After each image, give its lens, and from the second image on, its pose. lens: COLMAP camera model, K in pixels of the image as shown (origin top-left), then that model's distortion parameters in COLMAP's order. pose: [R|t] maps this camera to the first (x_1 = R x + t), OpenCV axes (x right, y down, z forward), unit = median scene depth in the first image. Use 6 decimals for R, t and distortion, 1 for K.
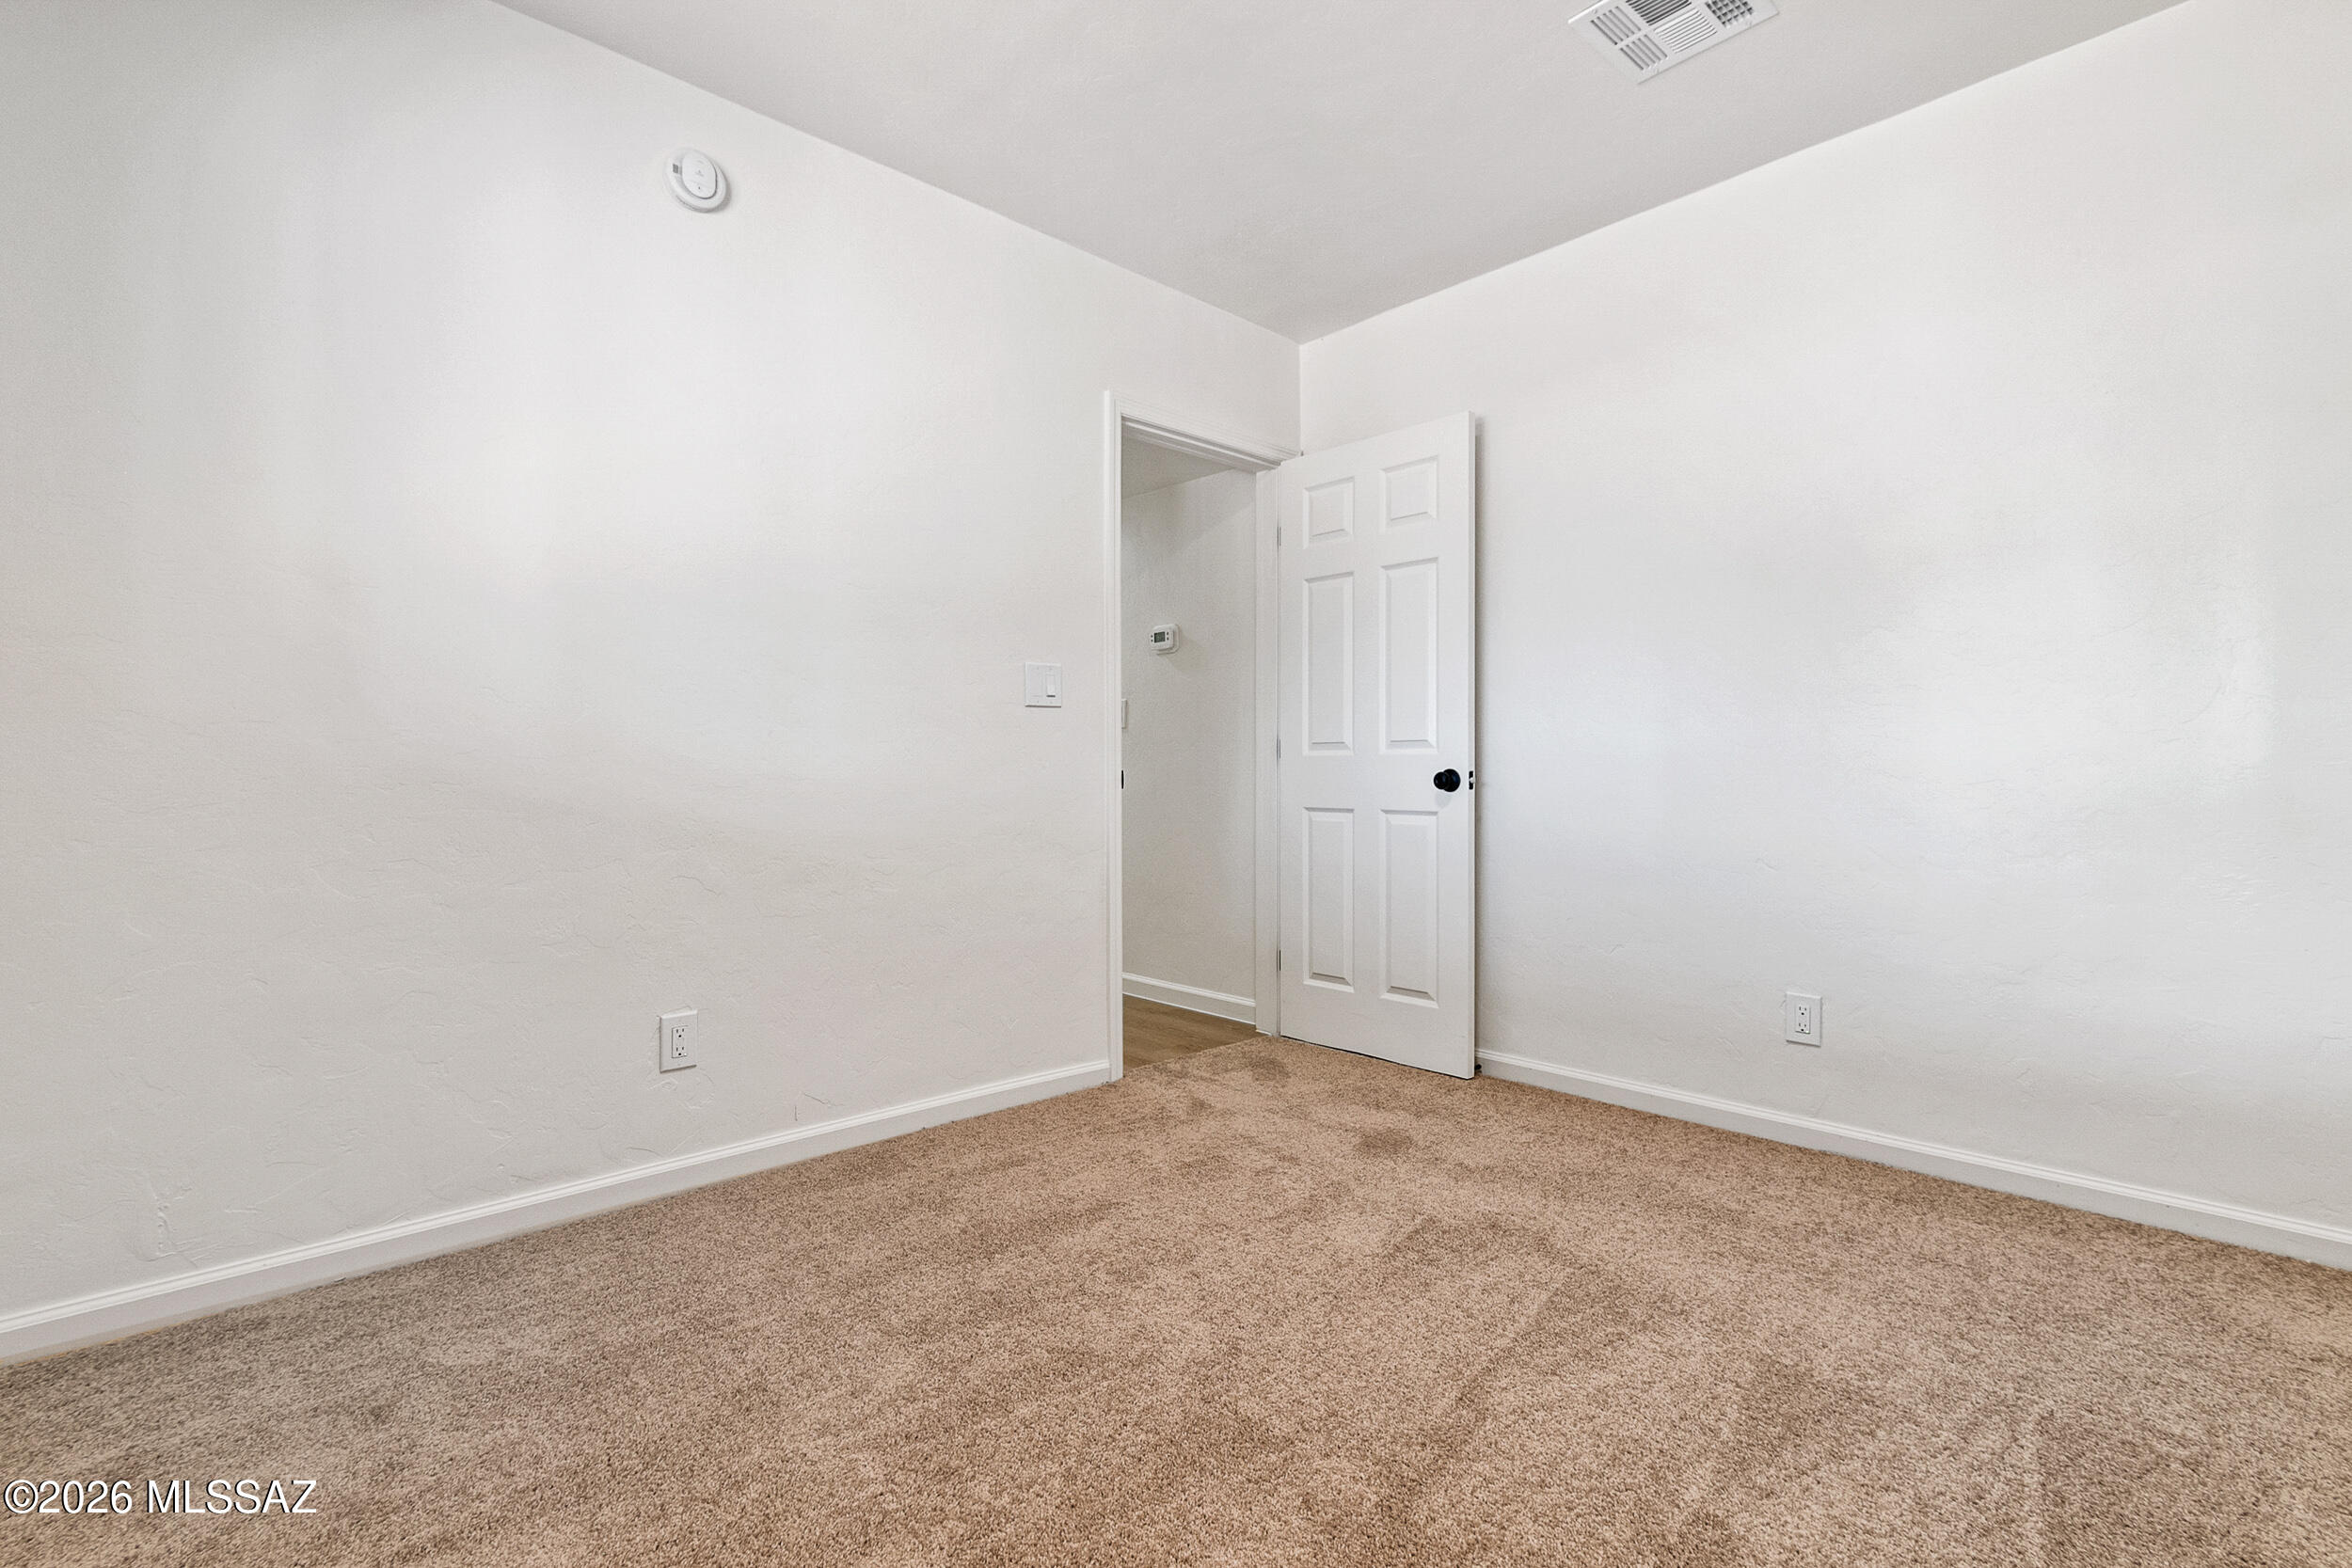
lens RADIAL K [[1056.3, 0, 1187.3], [0, 1056.3, 769.4], [0, 0, 1]] dist [-0.001159, 0.000529]
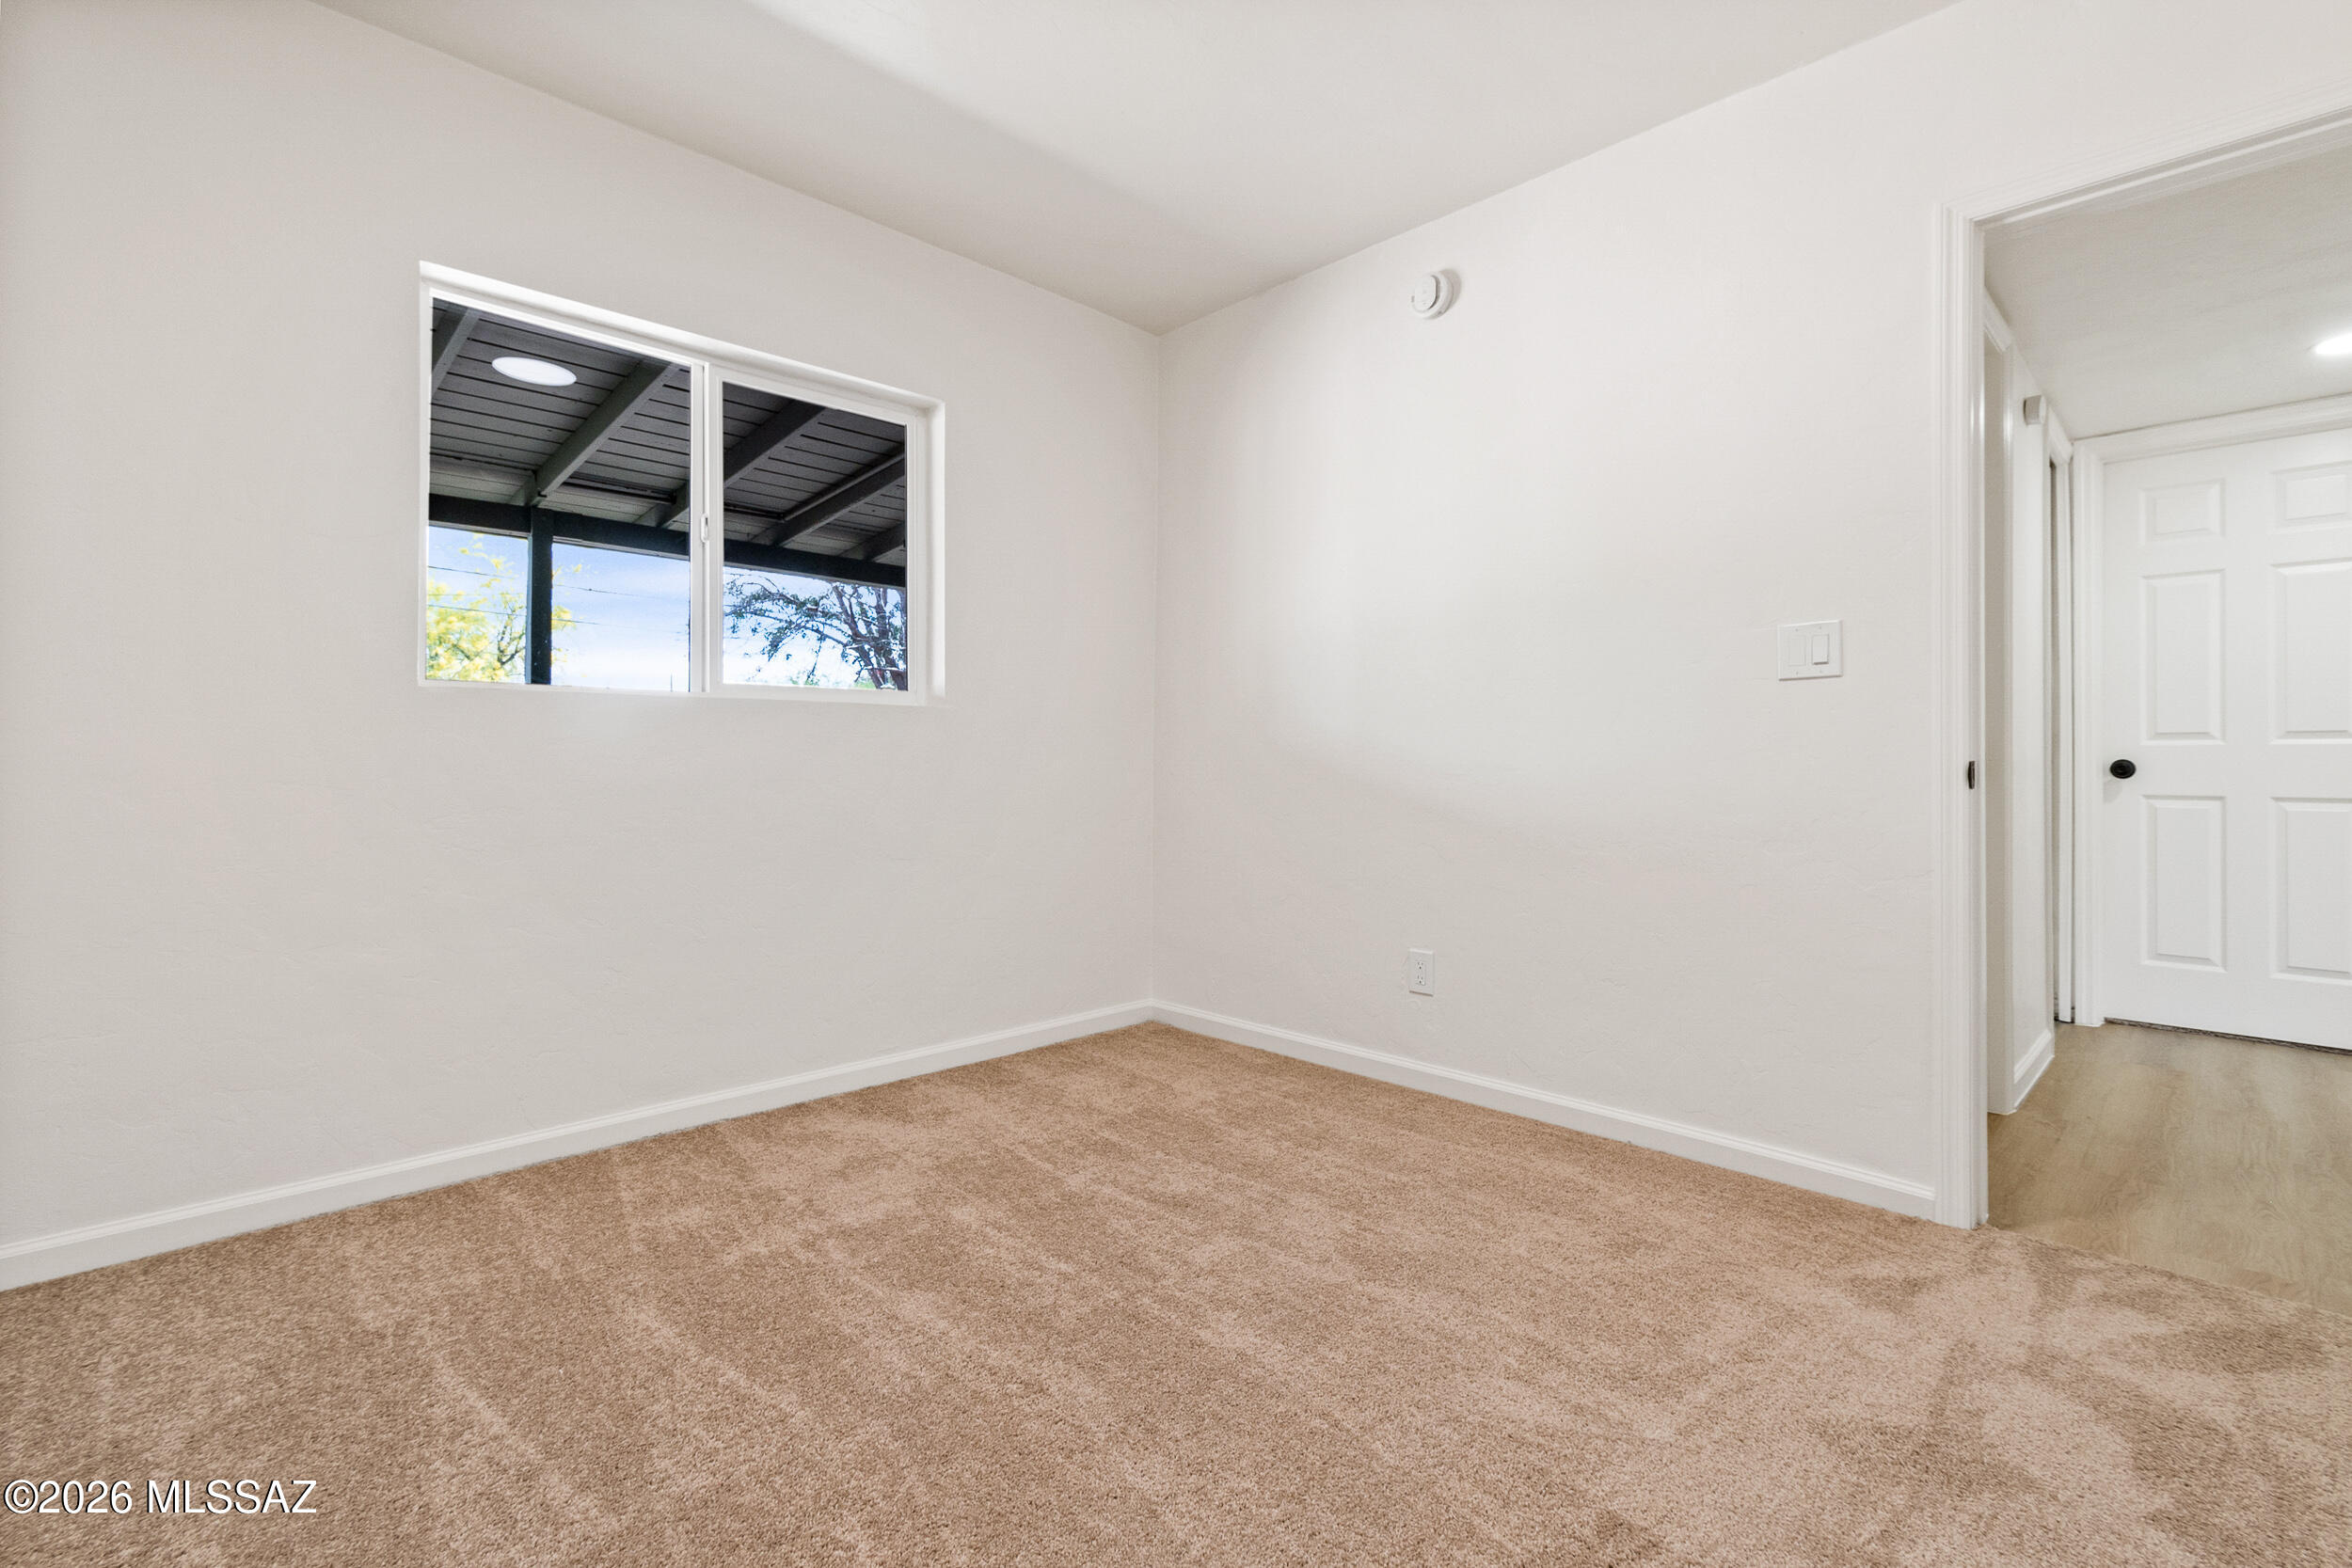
lens RADIAL K [[1056.3, 0, 1187.3], [0, 1056.3, 769.4], [0, 0, 1]] dist [-0.001159, 0.000529]
pose [[0.019651, 0.001965, -0.999805, 0.648562], [0.000783, 0.999998, 0.001980, 0.005074], [0.999807, -0.000822, 0.019649, 0.559167]]
